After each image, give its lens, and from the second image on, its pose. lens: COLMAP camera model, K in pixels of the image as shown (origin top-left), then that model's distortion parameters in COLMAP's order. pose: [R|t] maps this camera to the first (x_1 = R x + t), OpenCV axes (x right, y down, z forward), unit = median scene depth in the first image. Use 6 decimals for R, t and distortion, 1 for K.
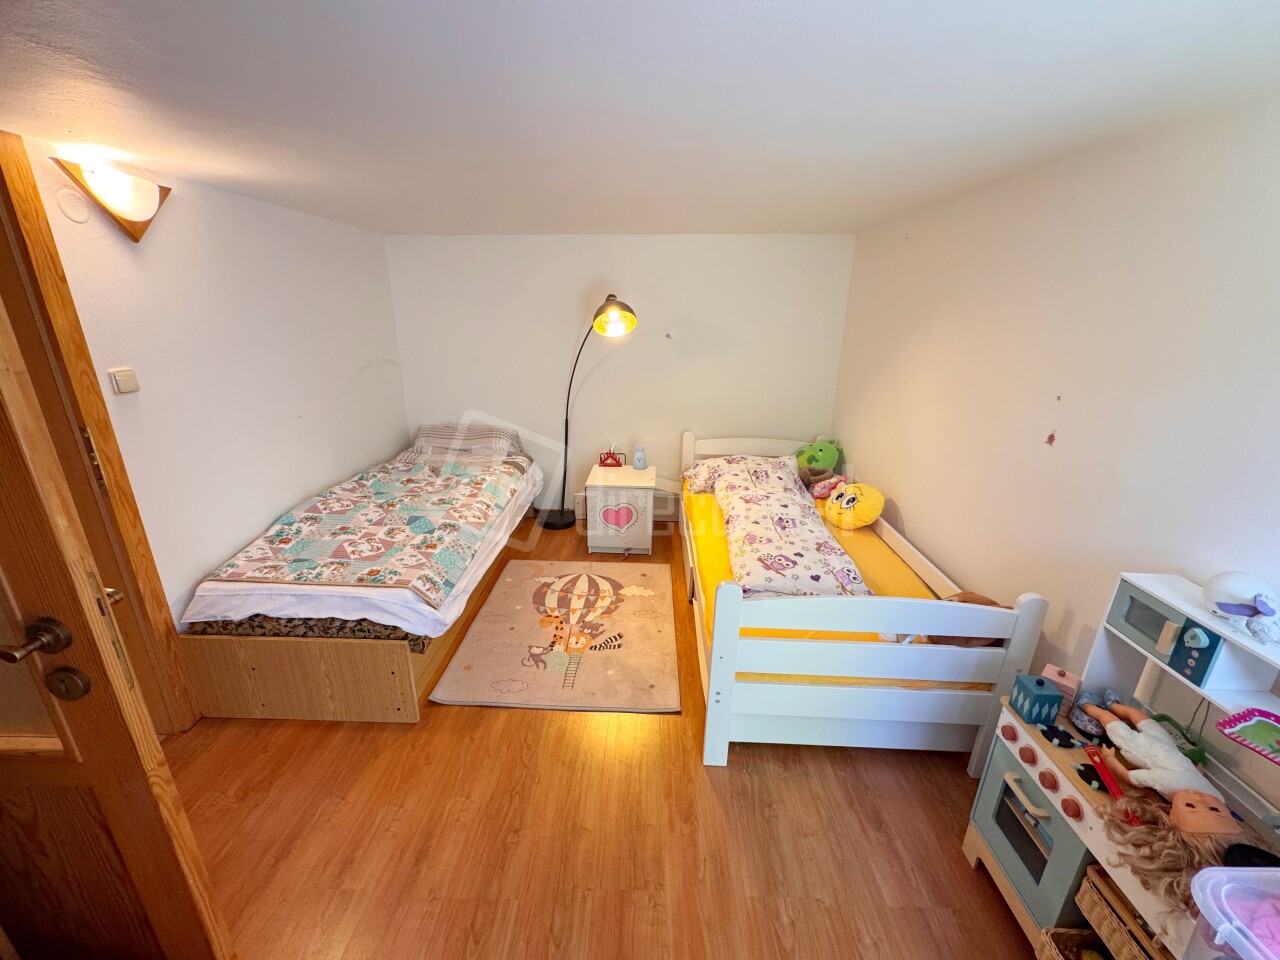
lens RADIAL K [[513.0, 0, 641.1], [0, 513.0, 481.6], [0, 0, 1]] dist [-0.006850, 0.000265]
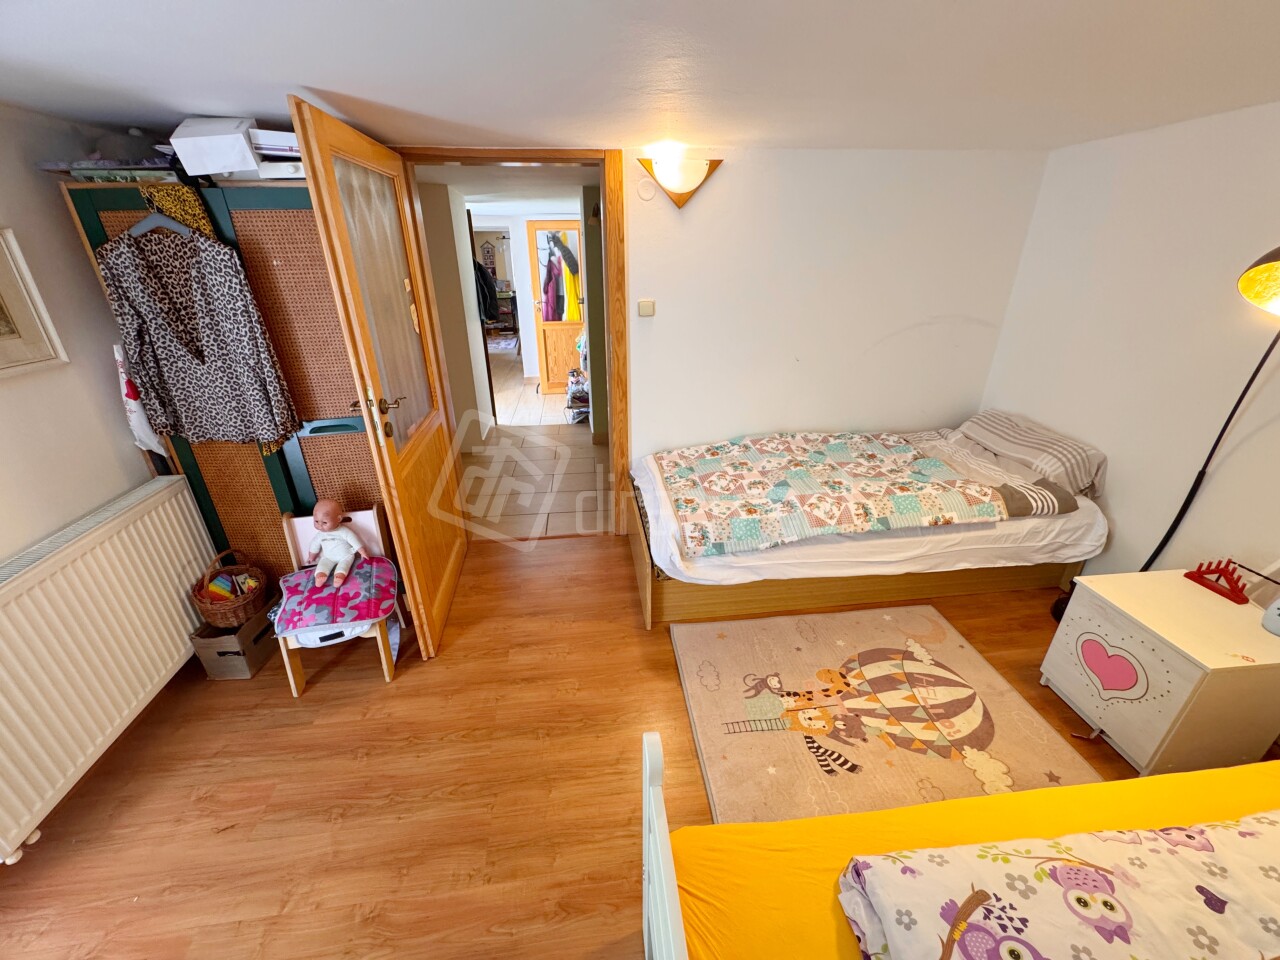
lens RADIAL K [[513.0, 0, 639.1], [0, 513.0, 479.5], [0, 0, 1]] dist [-0.006850, 0.000265]
pose [[0.132394, 0.393528, -0.909729, 0.383199], [-0.304848, 0.889489, 0.340408, -0.175127], [0.943154, 0.232262, 0.237729, 0.502374]]
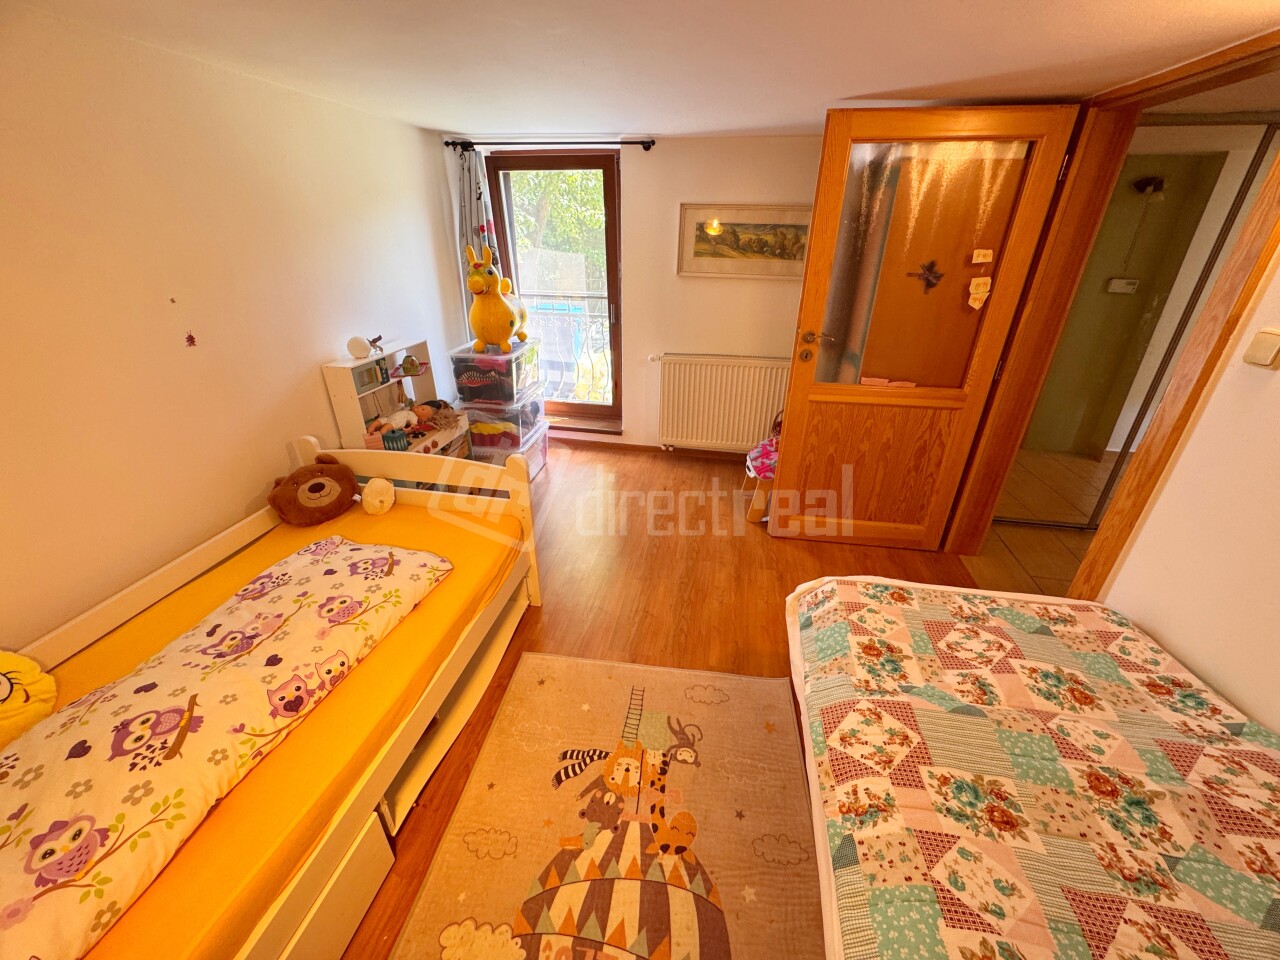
lens RADIAL K [[541.9, 0, 629.2], [0, 541.9, 483.3], [0, 0, 1]] dist [0.011098, -0.000535]
pose [[-0.991600, -0.093508, 0.089365, -0.153352], [0.001537, 0.682342, 0.731031, -0.420385], [-0.129334, 0.725028, -0.676467, 1.192197]]
